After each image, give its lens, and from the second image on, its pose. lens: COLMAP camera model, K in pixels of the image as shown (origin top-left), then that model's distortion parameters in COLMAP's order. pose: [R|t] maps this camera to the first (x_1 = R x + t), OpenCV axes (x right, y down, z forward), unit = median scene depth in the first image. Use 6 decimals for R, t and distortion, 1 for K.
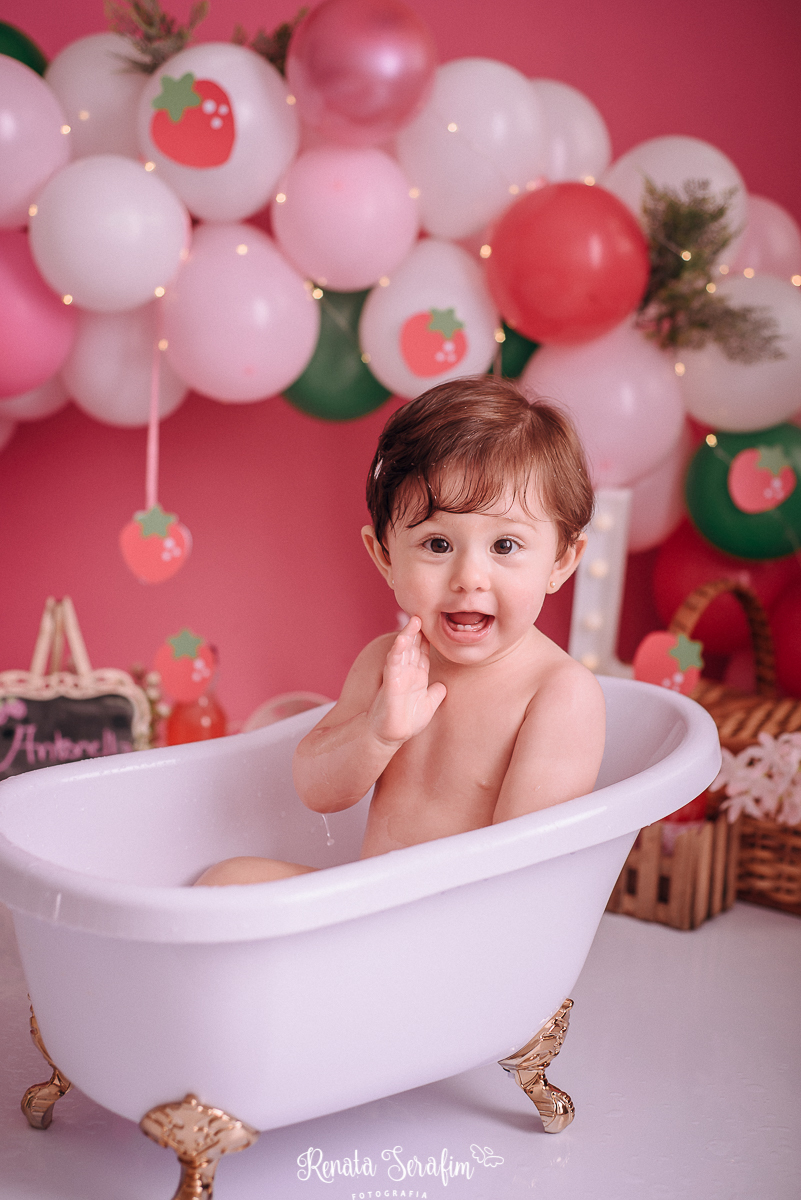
lens RADIAL K [[1694.9, 0, 412.3], [0, 1694.9, 607.7], [0, 0, 1]] dist [-0.059564, 0.000000]
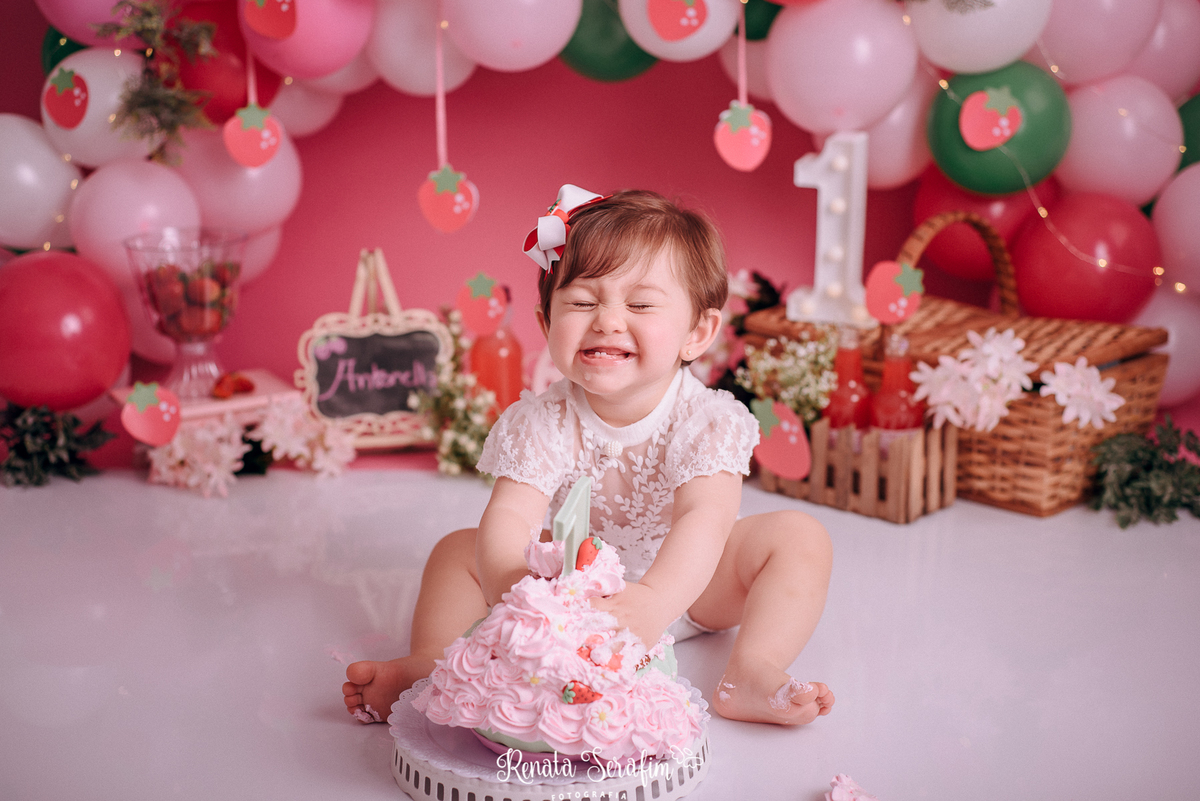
lens RADIAL K [[1694.9, 0, 581.2], [0, 1694.9, 404.3], [0, 0, 1]] dist [-0.059564, 0.000000]
pose [[0.986571, -0.020452, -0.162048, 0.120492], [0.035910, 0.995014, 0.093046, -0.002667], [0.159338, -0.097616, 0.982386, -0.129652]]
